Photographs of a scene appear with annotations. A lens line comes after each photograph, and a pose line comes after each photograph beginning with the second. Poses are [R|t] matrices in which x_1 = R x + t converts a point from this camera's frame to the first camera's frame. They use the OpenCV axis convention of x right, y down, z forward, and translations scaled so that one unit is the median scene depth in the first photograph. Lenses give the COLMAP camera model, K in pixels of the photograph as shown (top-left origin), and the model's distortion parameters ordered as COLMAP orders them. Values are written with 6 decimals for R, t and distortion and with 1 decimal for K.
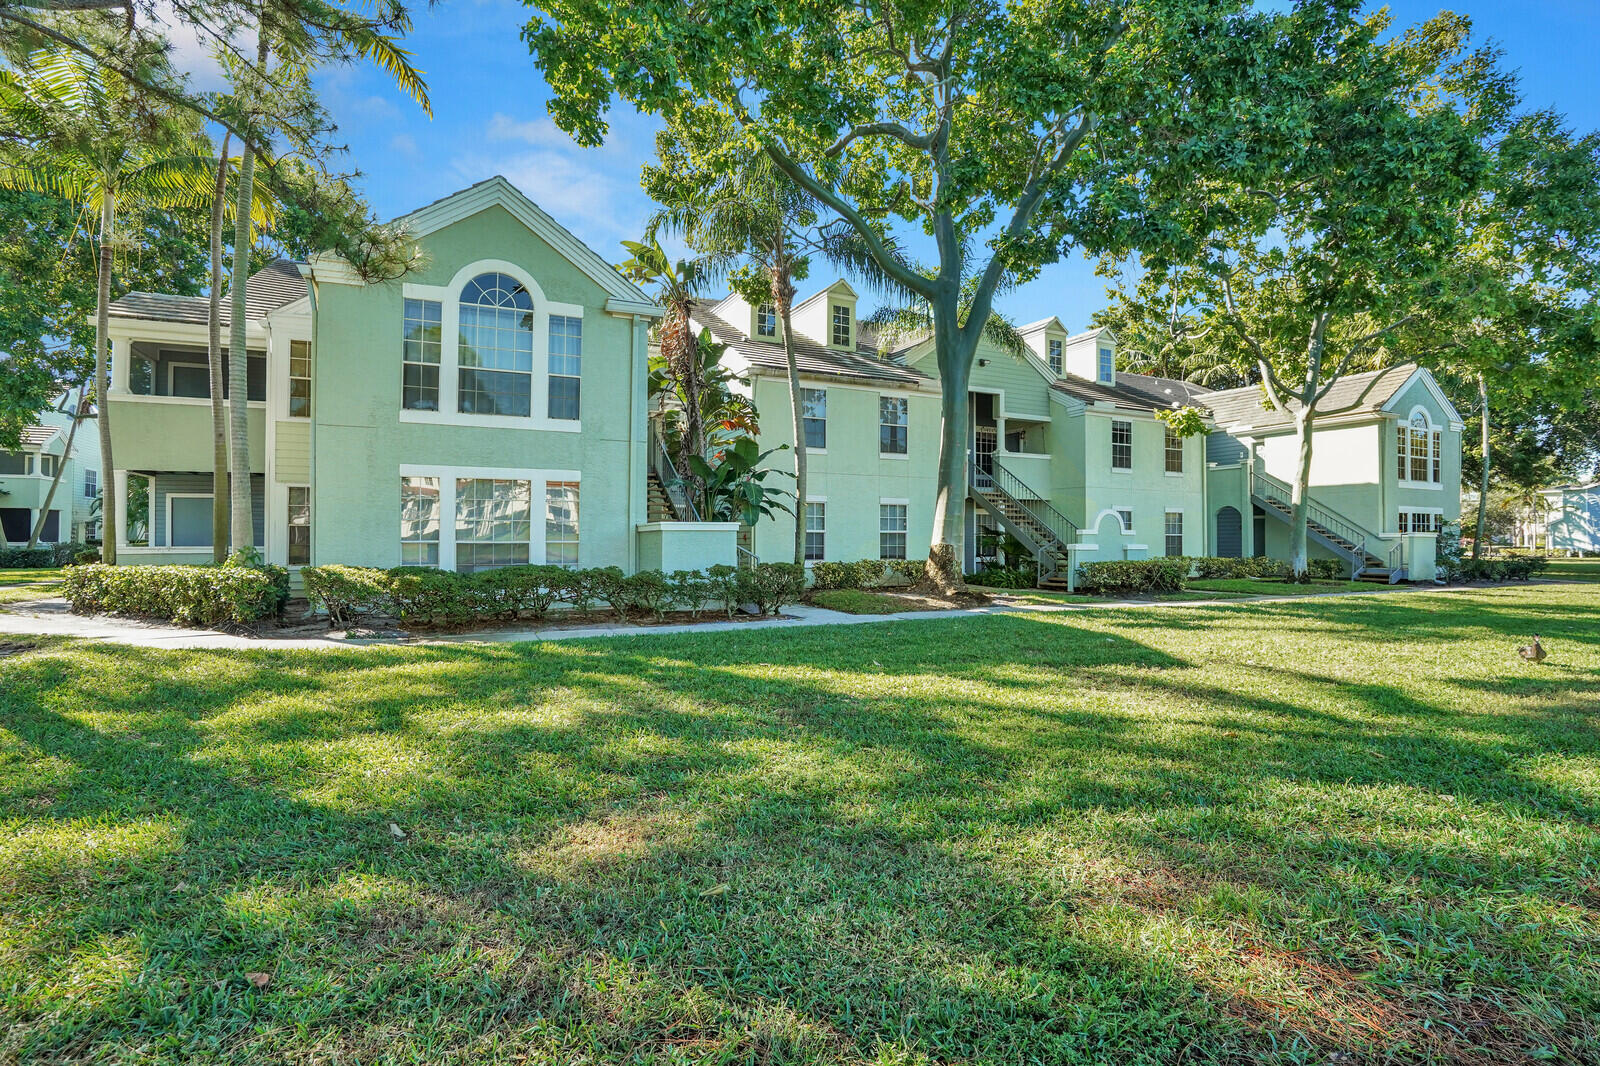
lens RADIAL K [[748.4, 0, 793.2], [0, 748.4, 528.4], [0, 0, 1]] dist [-0.045910, 0.019411]
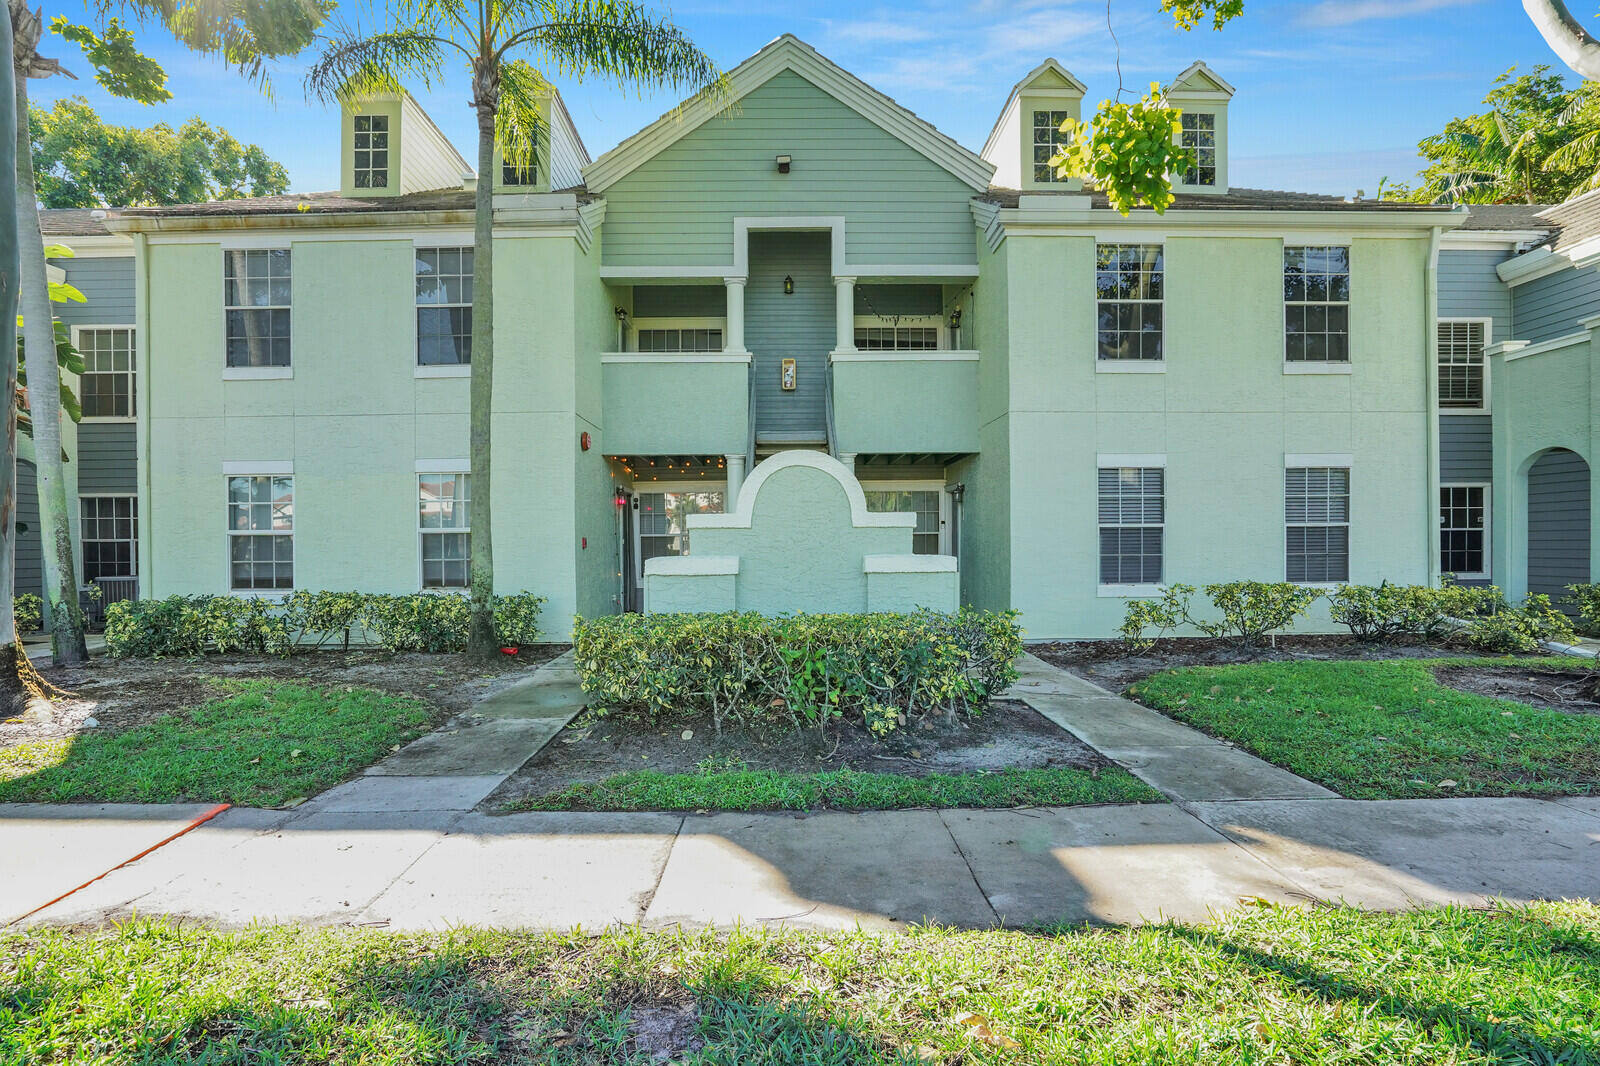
lens RADIAL K [[748.4, 0, 793.2], [0, 748.4, 528.4], [0, 0, 1]] dist [-0.045910, 0.019411]
pose [[0.901222, -0.014492, -0.433115, 0.447230], [0.018355, 0.999820, 0.004739, 0.004356], [0.432968, -0.012220, 0.901326, 0.563579]]
